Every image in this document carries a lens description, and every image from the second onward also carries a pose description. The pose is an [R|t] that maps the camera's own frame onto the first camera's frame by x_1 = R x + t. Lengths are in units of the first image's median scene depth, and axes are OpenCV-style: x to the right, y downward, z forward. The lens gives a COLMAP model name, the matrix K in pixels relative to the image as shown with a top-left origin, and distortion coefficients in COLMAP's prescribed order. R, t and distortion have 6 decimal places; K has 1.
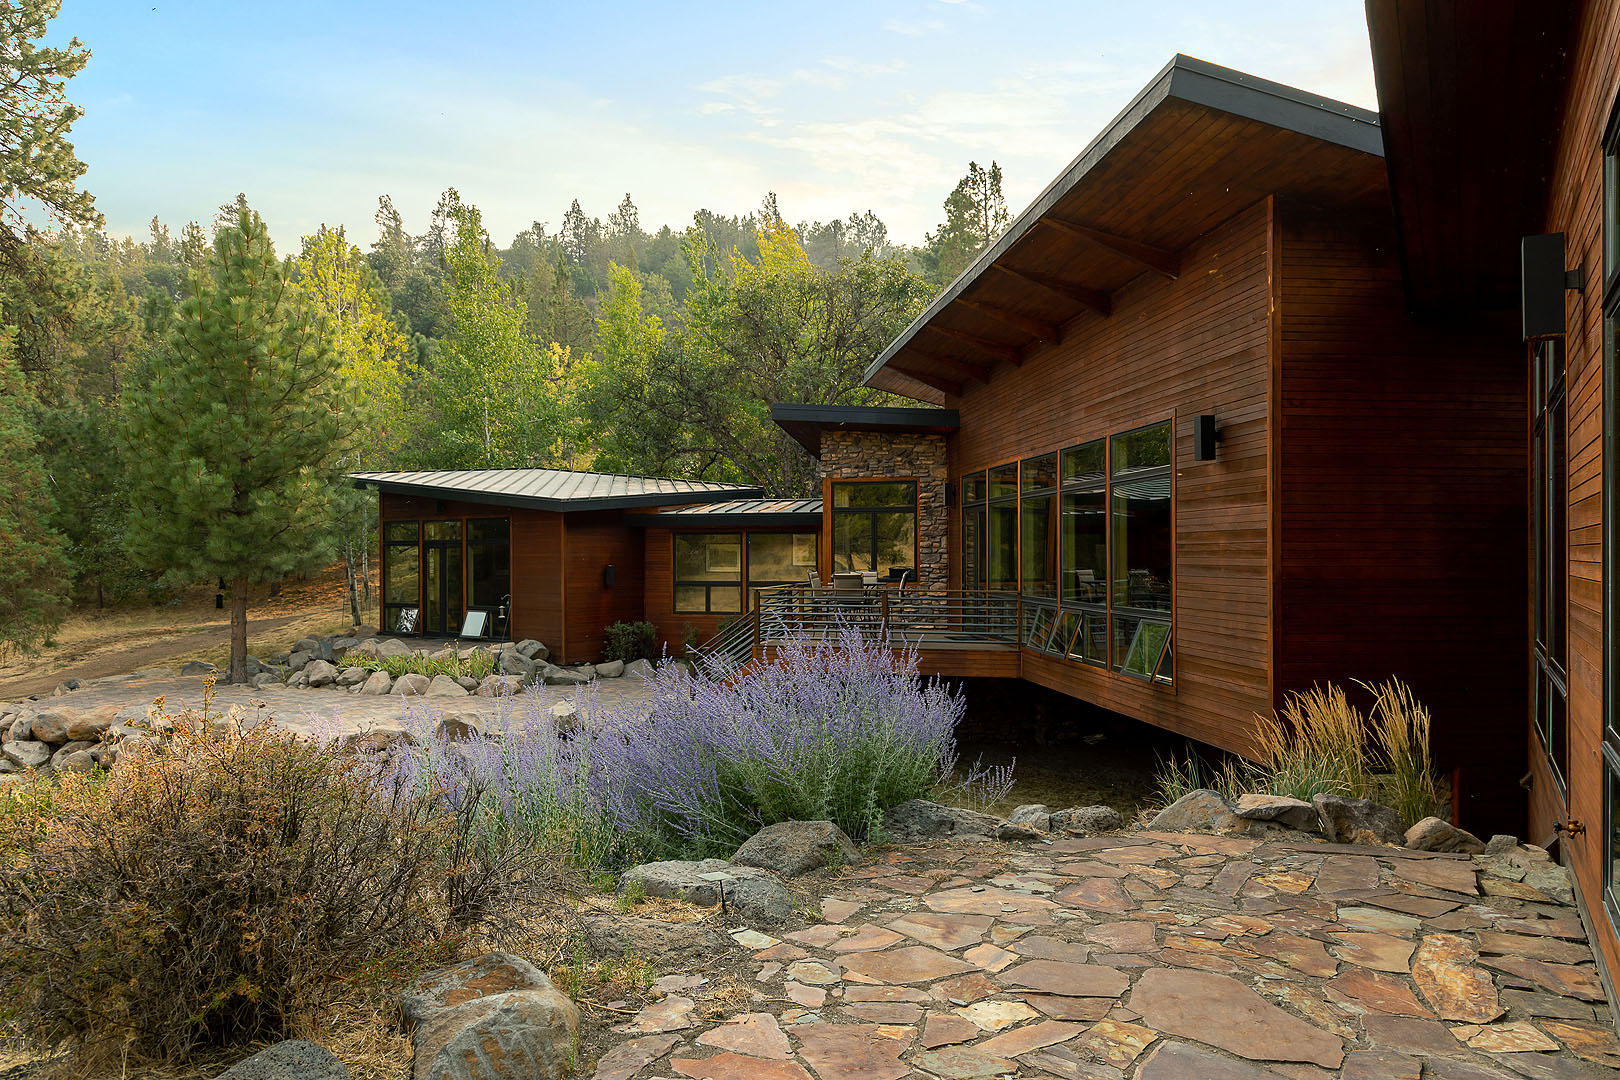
lens RADIAL K [[1134.6, 0, 810.0], [0, 1134.6, 540.0], [0, 0, 1]] dist [0.005751, 0.000678]
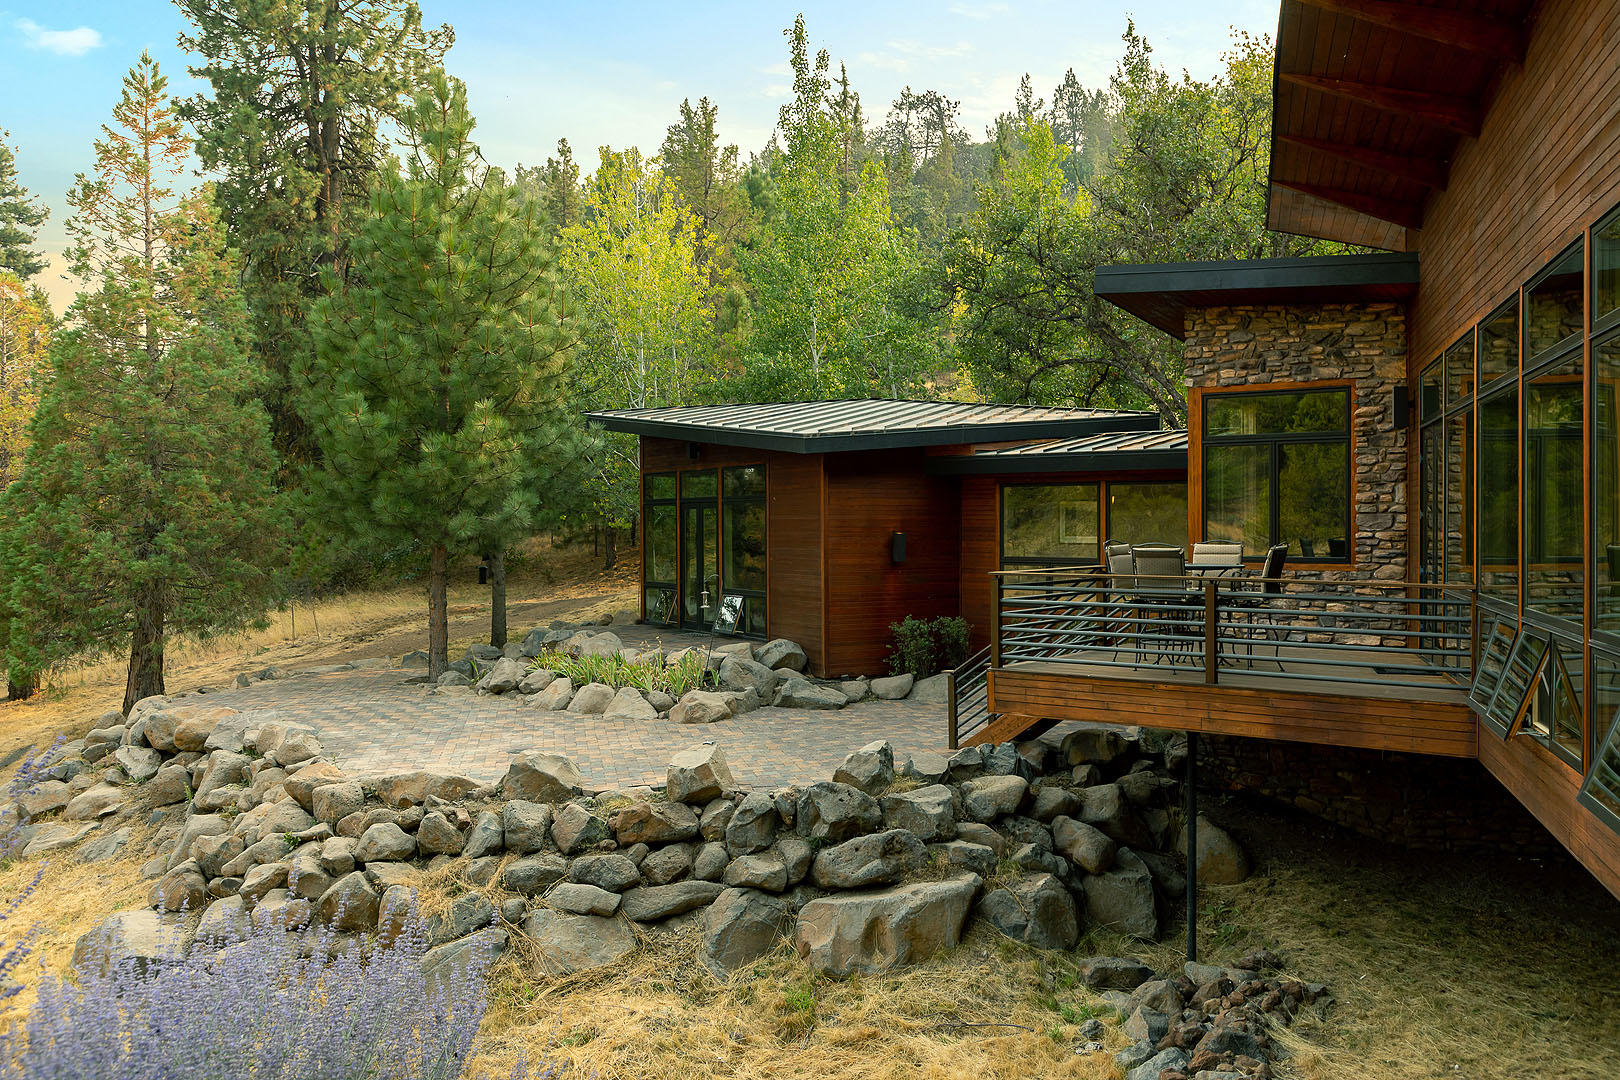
lens RADIAL K [[1399.2, 0, 810.0], [0, 1399.2, 540.0], [0, 0, 1]] dist [-0.015964, 0.002760]
pose [[0.916476, 0.005355, -0.400054, 0.120200], [0.005187, 0.999667, 0.025264, 0.005663], [0.400057, -0.025229, 0.916143, 0.237105]]
